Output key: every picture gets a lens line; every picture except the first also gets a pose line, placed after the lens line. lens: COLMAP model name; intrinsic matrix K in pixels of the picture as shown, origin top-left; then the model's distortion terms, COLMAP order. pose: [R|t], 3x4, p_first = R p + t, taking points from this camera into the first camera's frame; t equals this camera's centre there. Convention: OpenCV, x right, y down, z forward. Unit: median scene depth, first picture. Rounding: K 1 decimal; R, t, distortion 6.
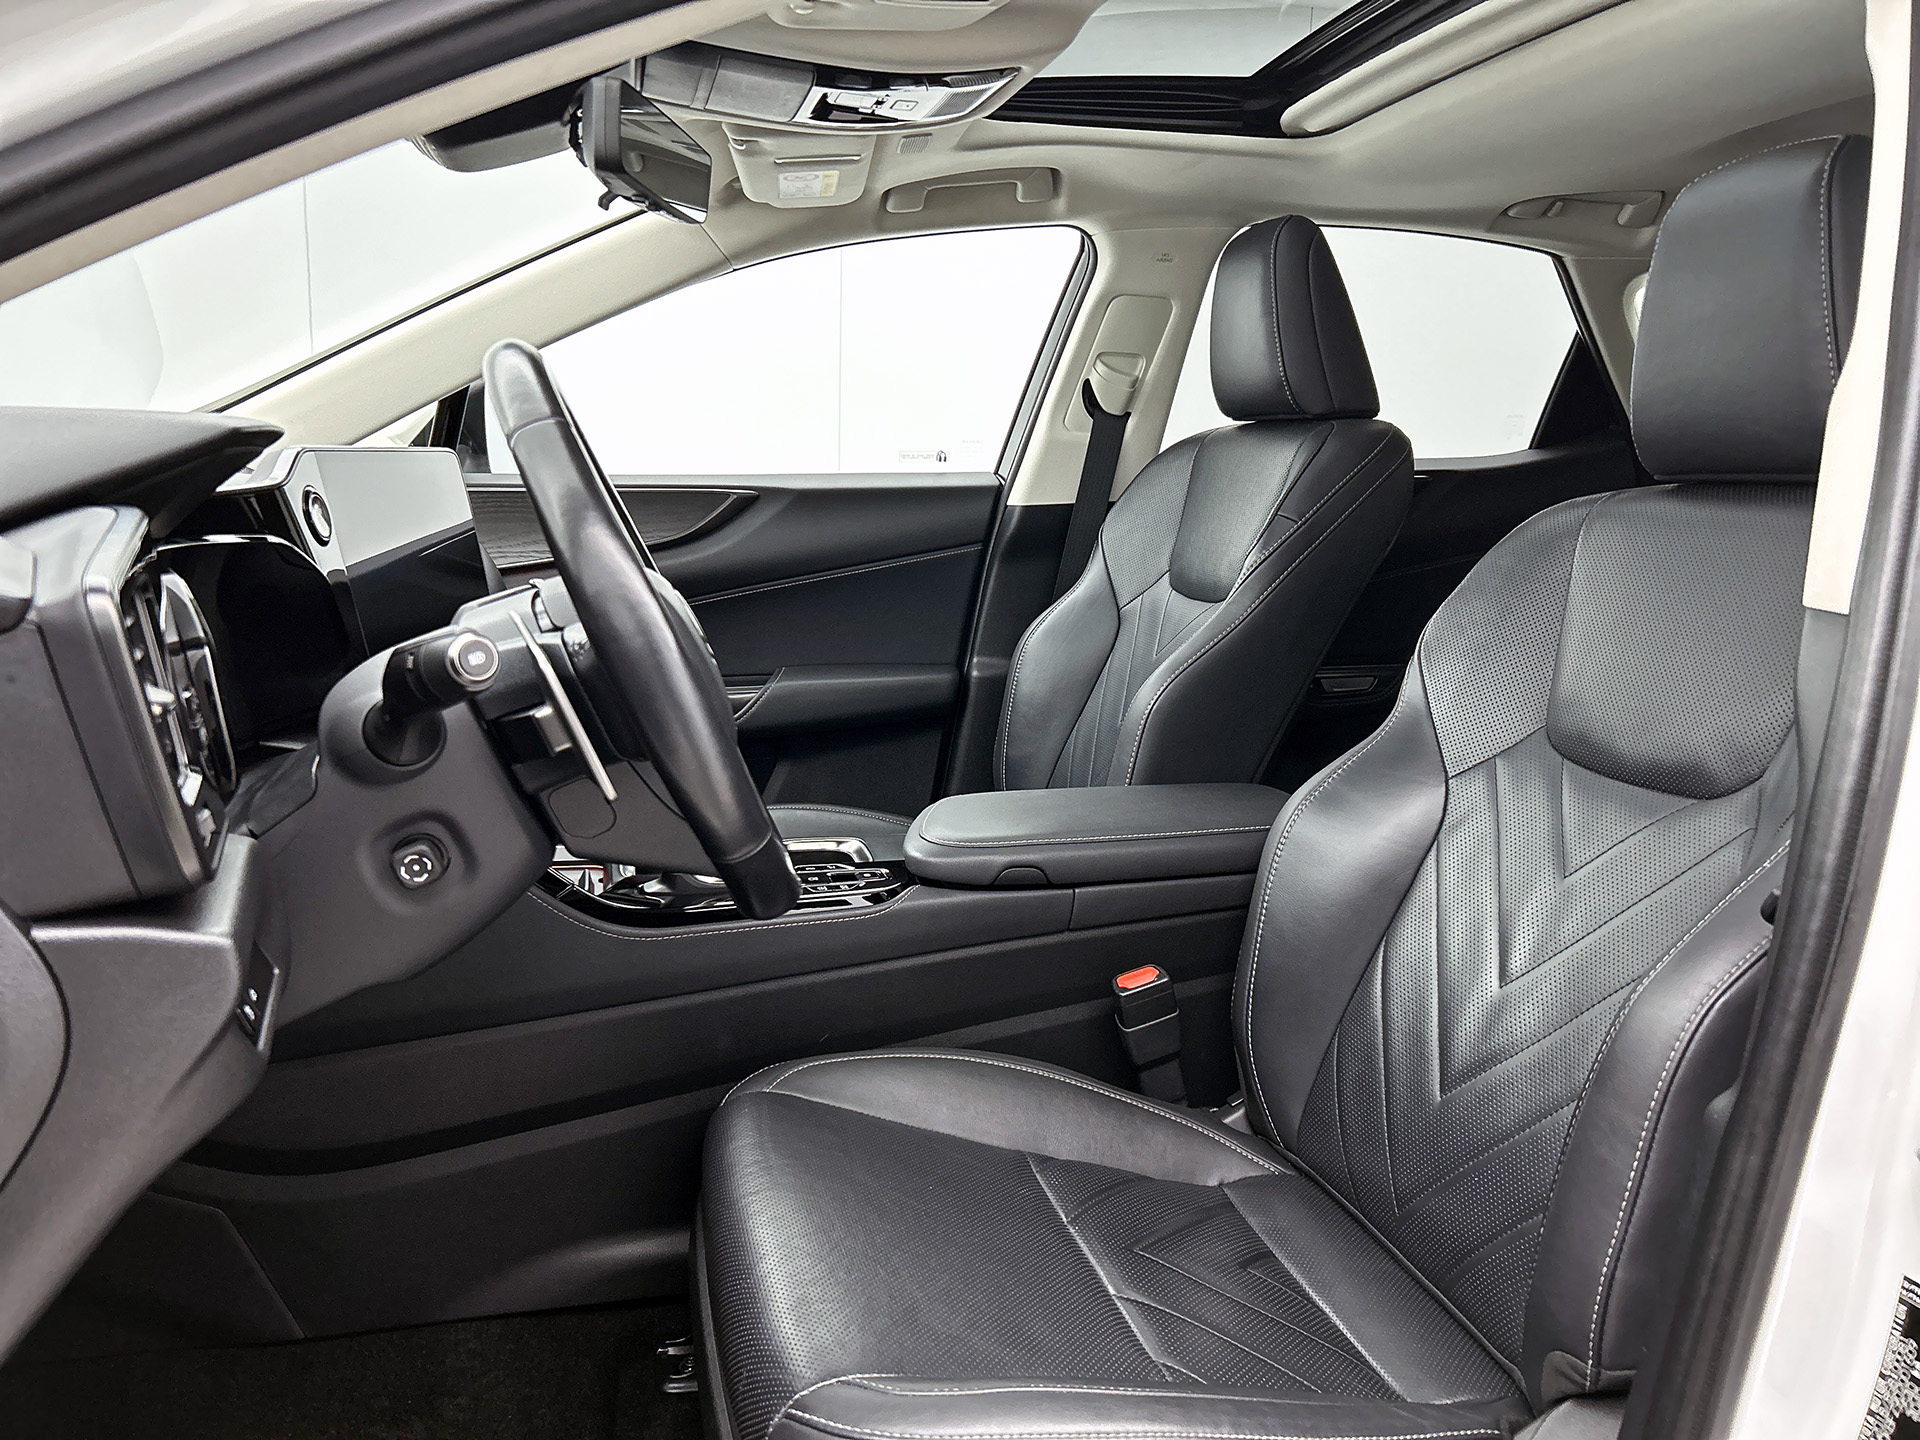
lens RADIAL K [[1461.1, 0, 960.0], [0, 1461.1, 720.0], [0, 0, 1]] dist [0.037182, -0.049552]
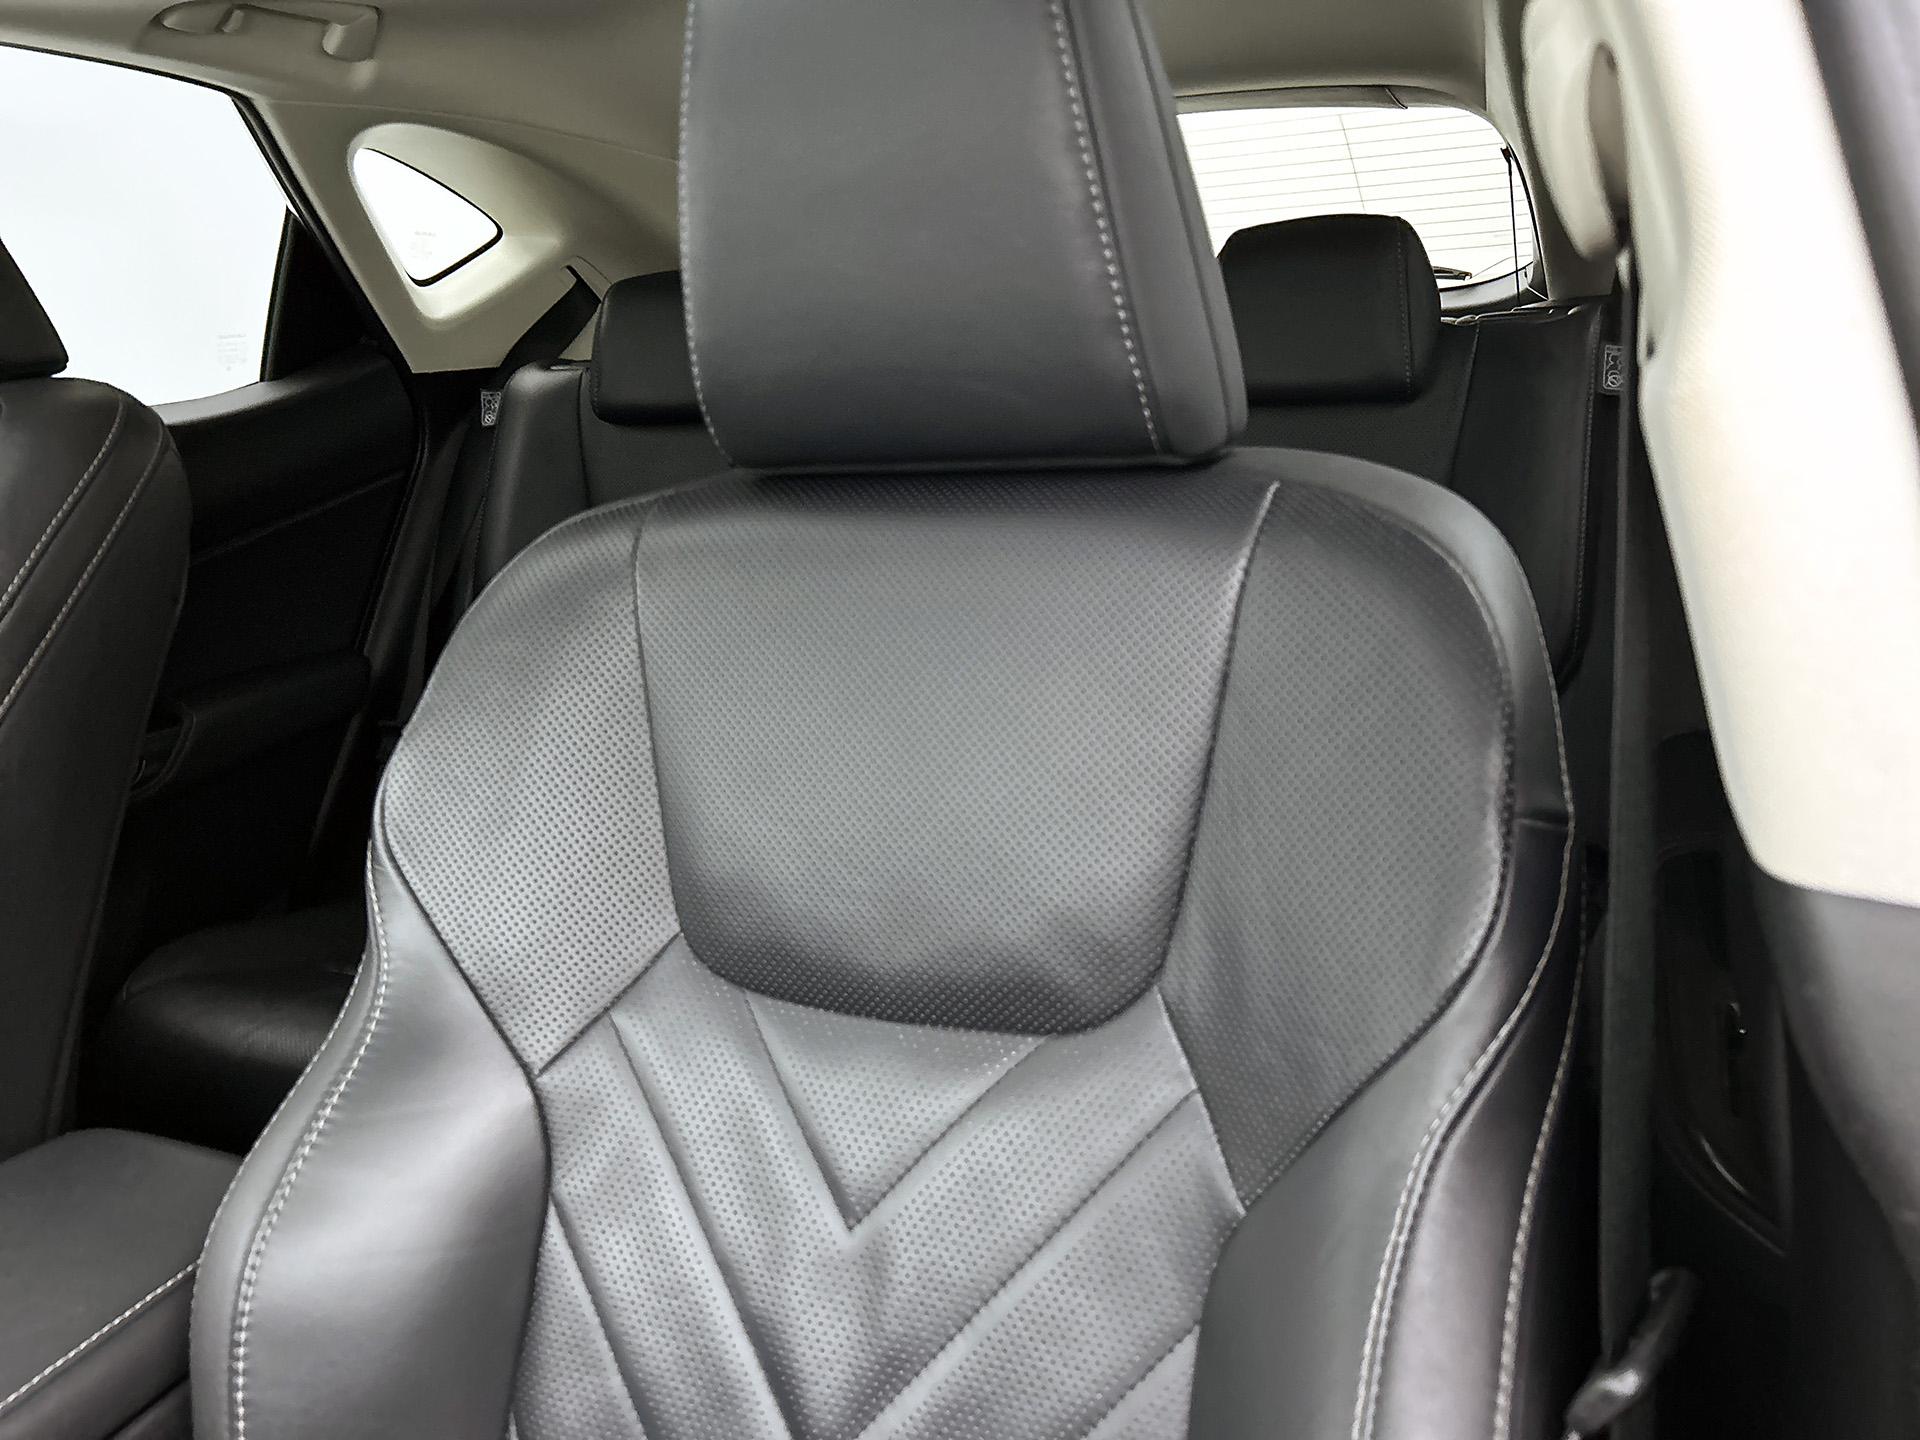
lens RADIAL K [[1461.1, 0, 960.0], [0, 1461.1, 720.0], [0, 0, 1]] dist [0.037182, -0.049552]
pose [[0.622726, -0.263236, 0.736830, 0.037517], [0.199771, 0.963988, 0.175554, -0.094683], [-0.756507, 0.037876, 0.652887, 0.329817]]
